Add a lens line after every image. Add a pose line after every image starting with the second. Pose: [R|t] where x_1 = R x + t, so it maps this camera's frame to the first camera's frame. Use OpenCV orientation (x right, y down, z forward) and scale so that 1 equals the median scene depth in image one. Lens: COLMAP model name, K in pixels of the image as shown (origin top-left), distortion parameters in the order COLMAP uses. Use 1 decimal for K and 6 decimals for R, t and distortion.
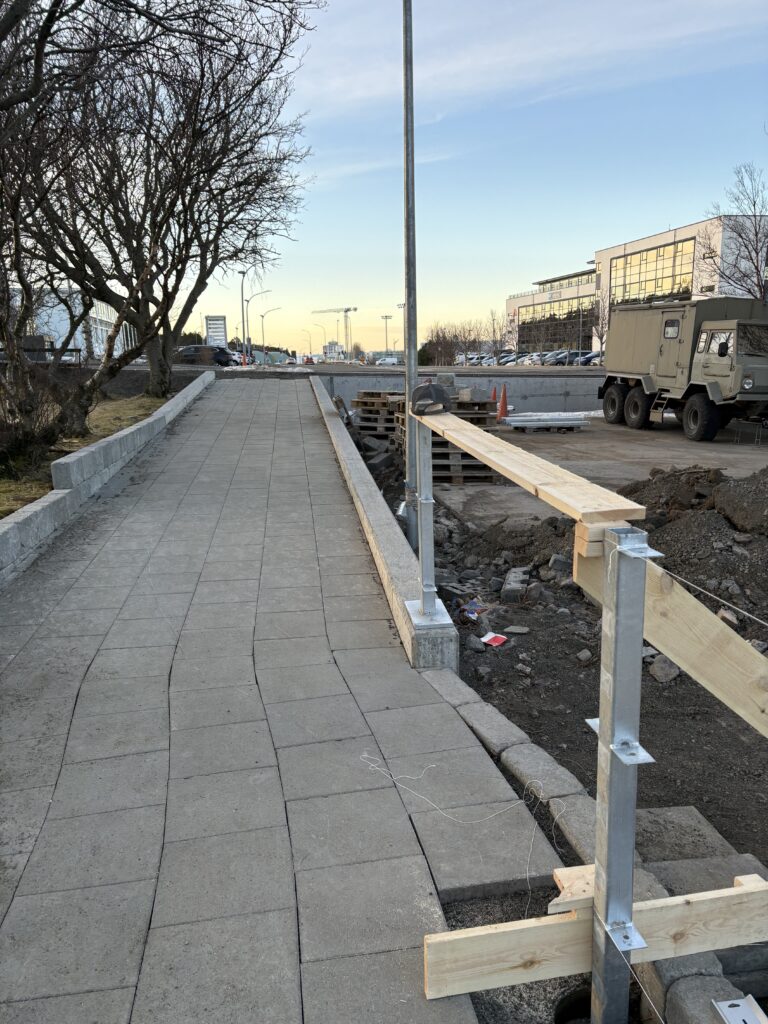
lens RADIAL K [[773.8, 0, 391.2], [0, 773.8, 509.7], [0, 0, 1]] dist [0.034711, -0.034384]
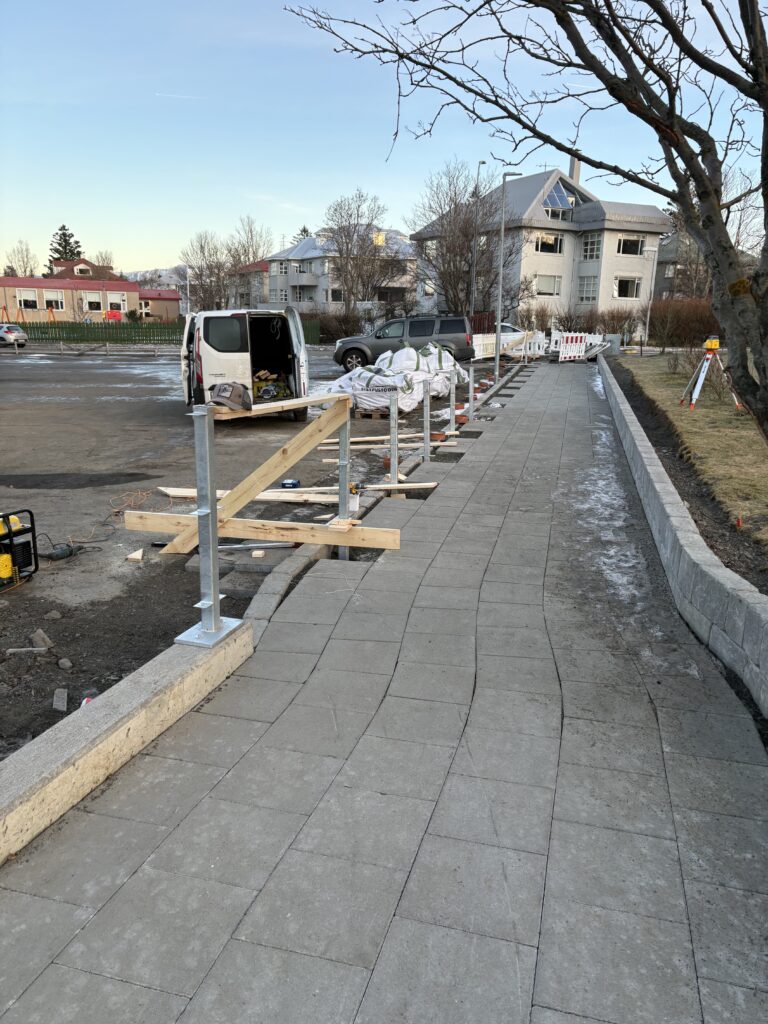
lens RADIAL K [[773.8, 0, 390.4], [0, 773.8, 525.1], [0, 0, 1]] dist [0.034711, -0.034384]
pose [[-0.924725, -0.092266, 0.369285, -0.522810], [0.080332, 0.901018, 0.426278, -0.391762], [-0.372063, 0.423856, -0.825782, 1.740505]]
